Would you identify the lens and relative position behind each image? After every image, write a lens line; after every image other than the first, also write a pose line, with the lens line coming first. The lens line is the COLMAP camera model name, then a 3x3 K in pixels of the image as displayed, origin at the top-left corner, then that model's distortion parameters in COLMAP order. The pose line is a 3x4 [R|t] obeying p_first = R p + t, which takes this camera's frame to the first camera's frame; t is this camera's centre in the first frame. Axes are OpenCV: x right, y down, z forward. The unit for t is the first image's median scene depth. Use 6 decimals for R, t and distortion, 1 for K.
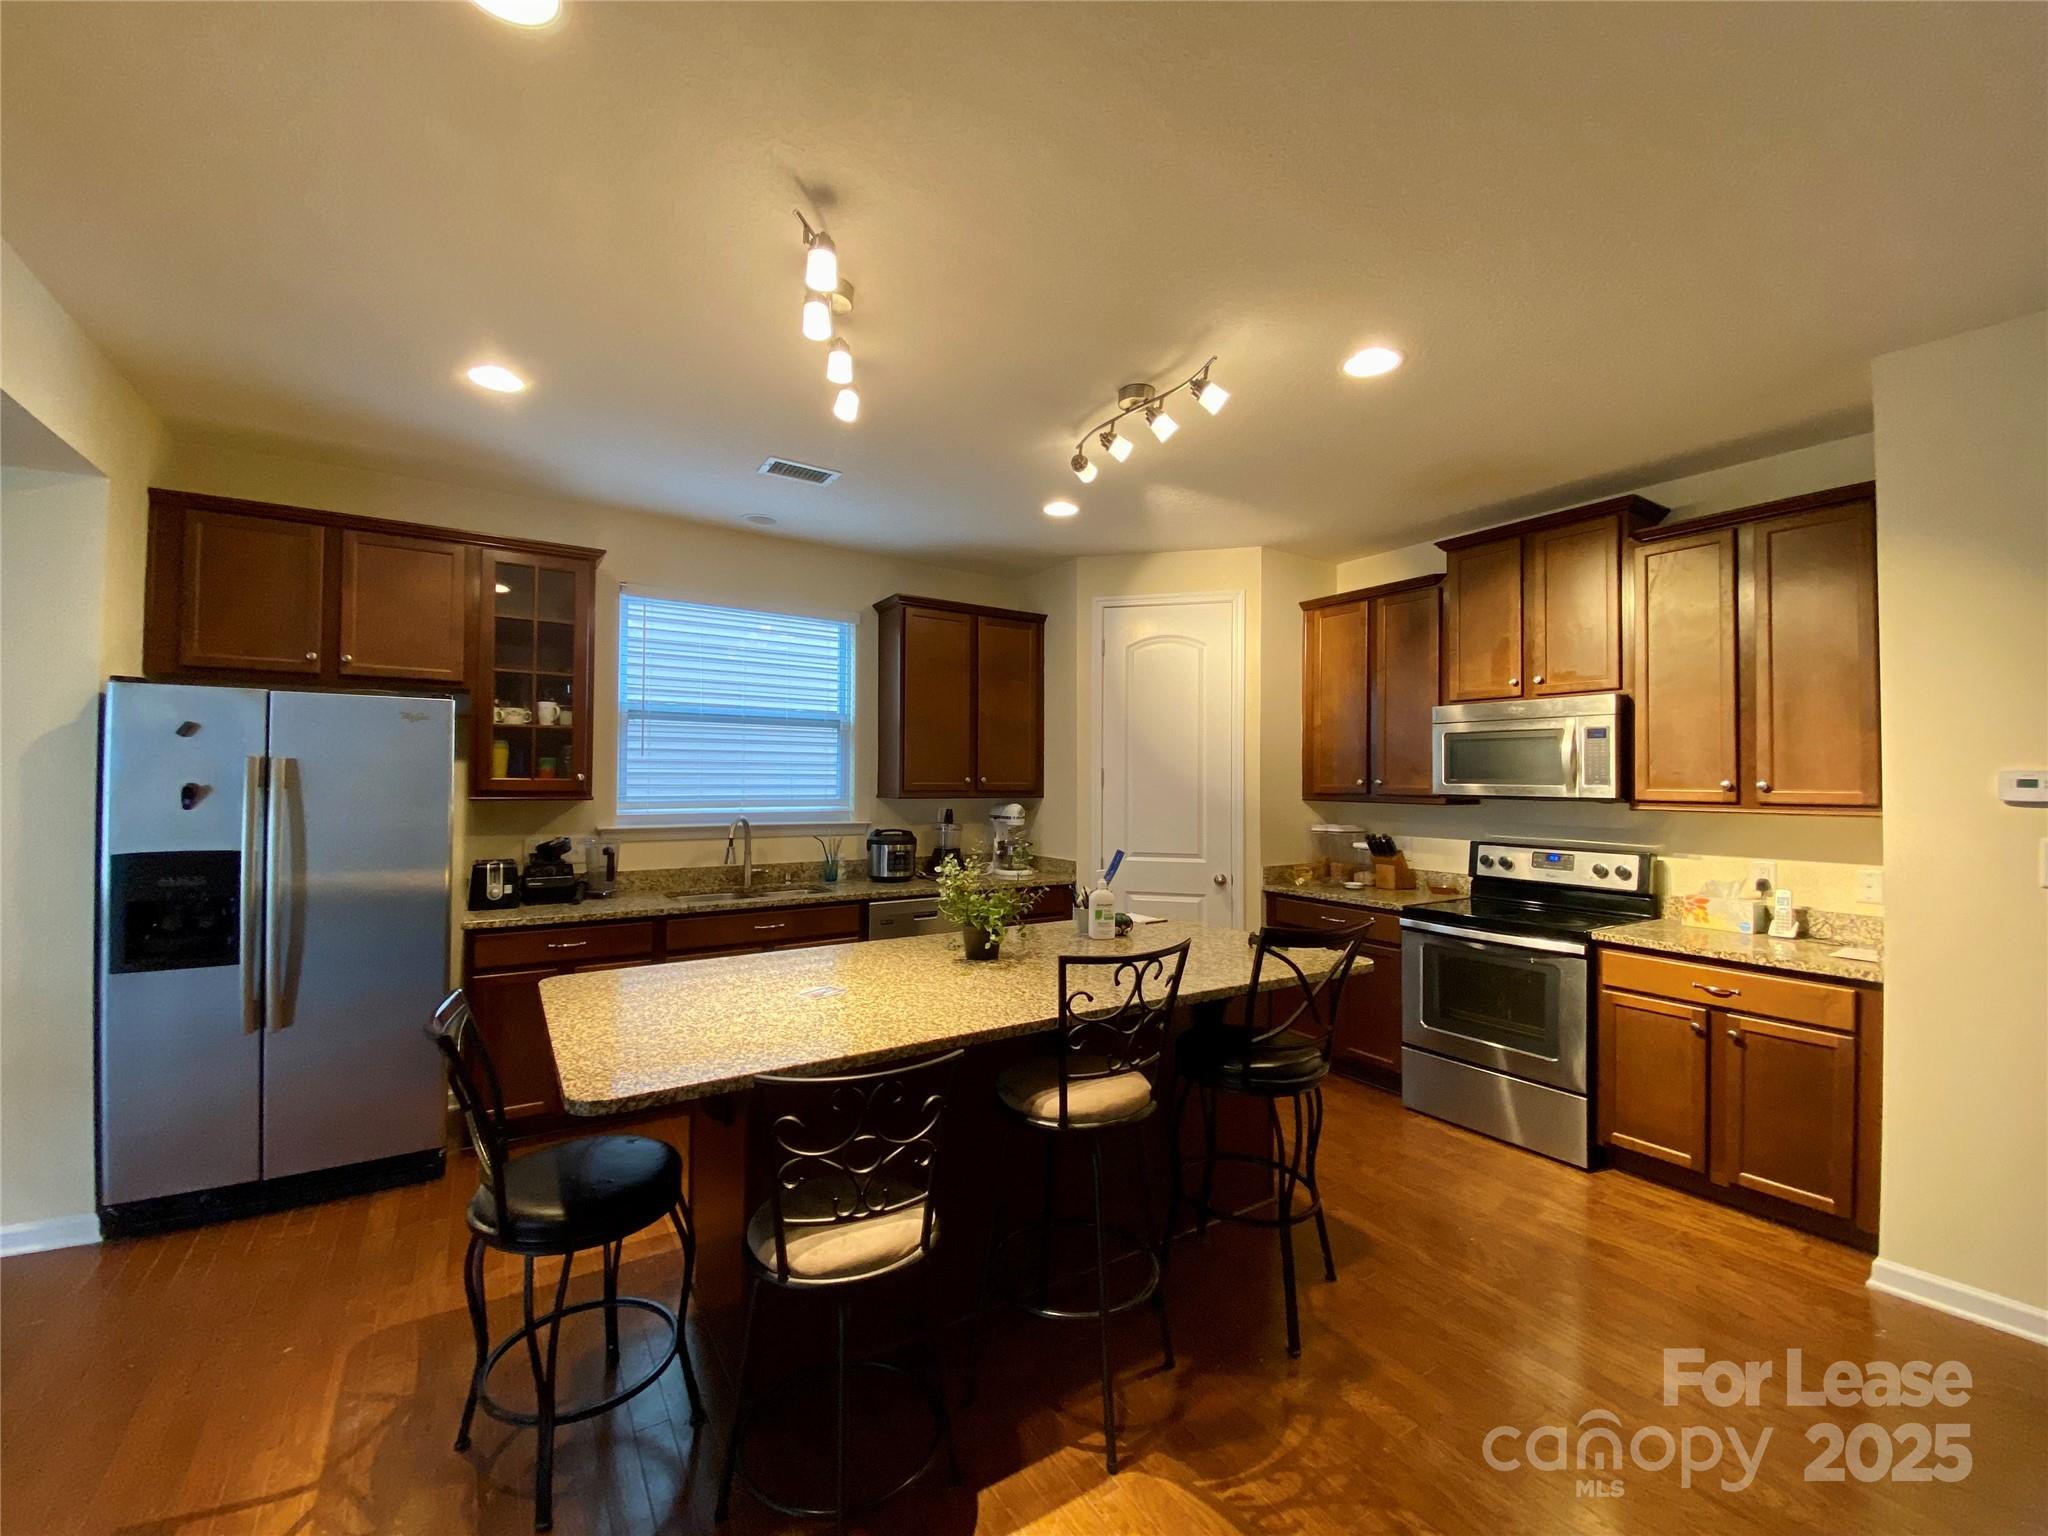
lens RADIAL K [[820.3, 0, 1024.0], [0, 820.3, 768.0], [0, 0, 1]] dist [0.026240, -0.023838]
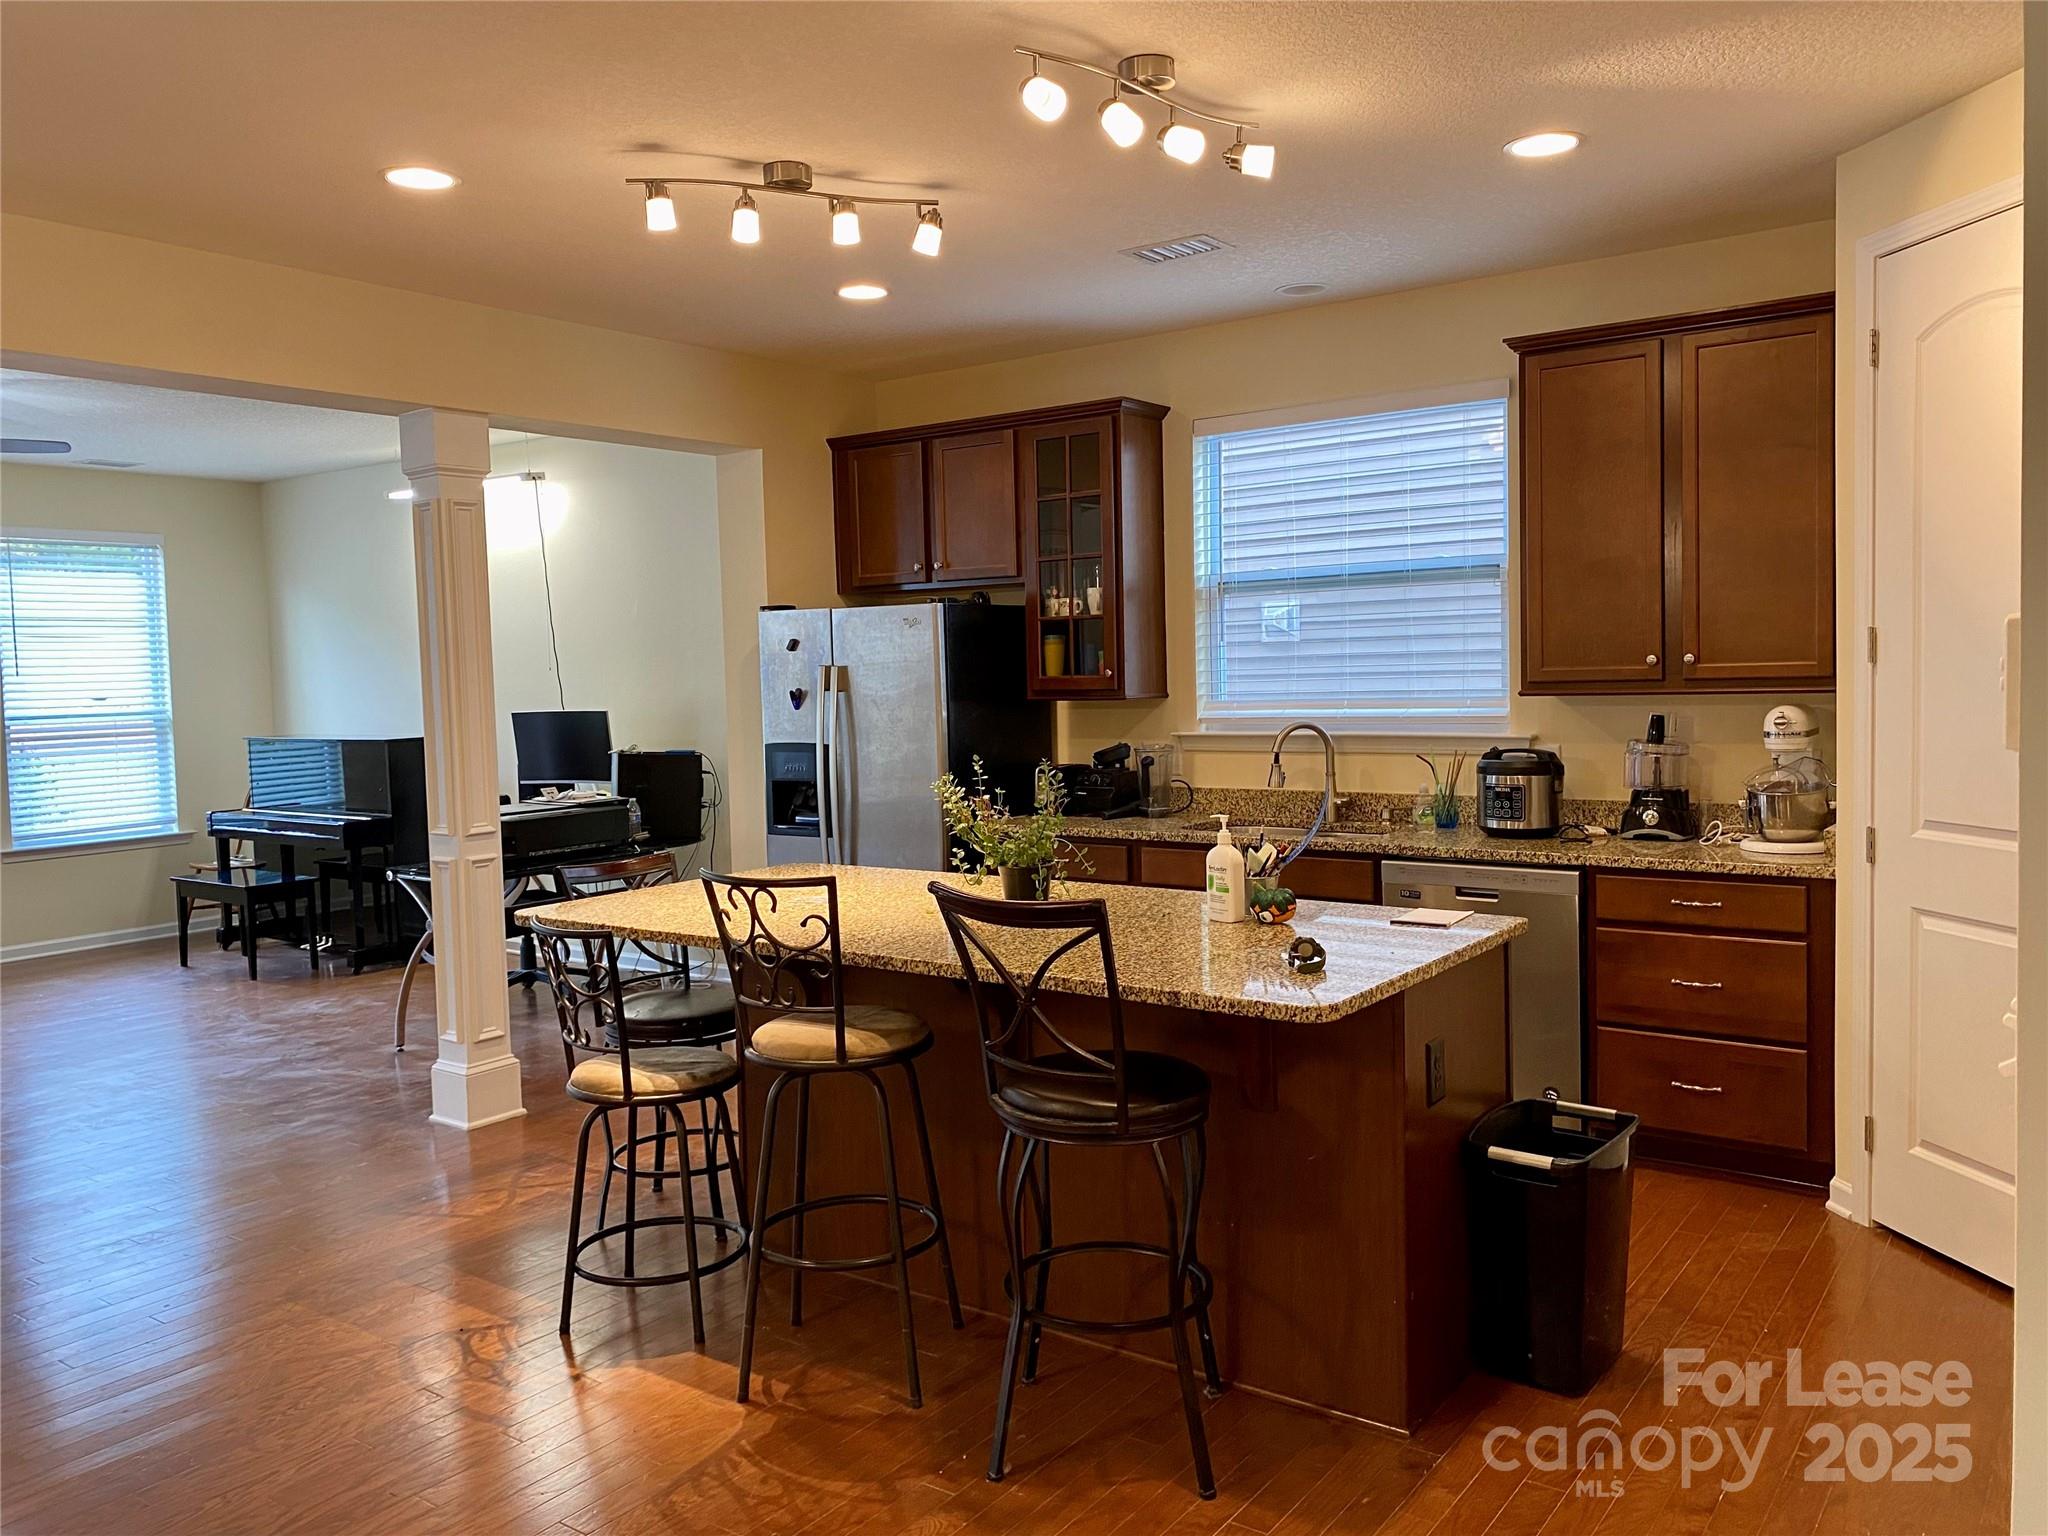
lens RADIAL K [[1558.2, 0, 1024.8], [0, 1558.2, 753.9], [0, 0, 1]] dist [0.105679, -0.184884]
pose [[0.355622, 0.037792, -0.933865, 0.854174], [0.041728, 0.997544, 0.056259, 0.000575], [0.933698, -0.058976, 0.353172, 0.308072]]
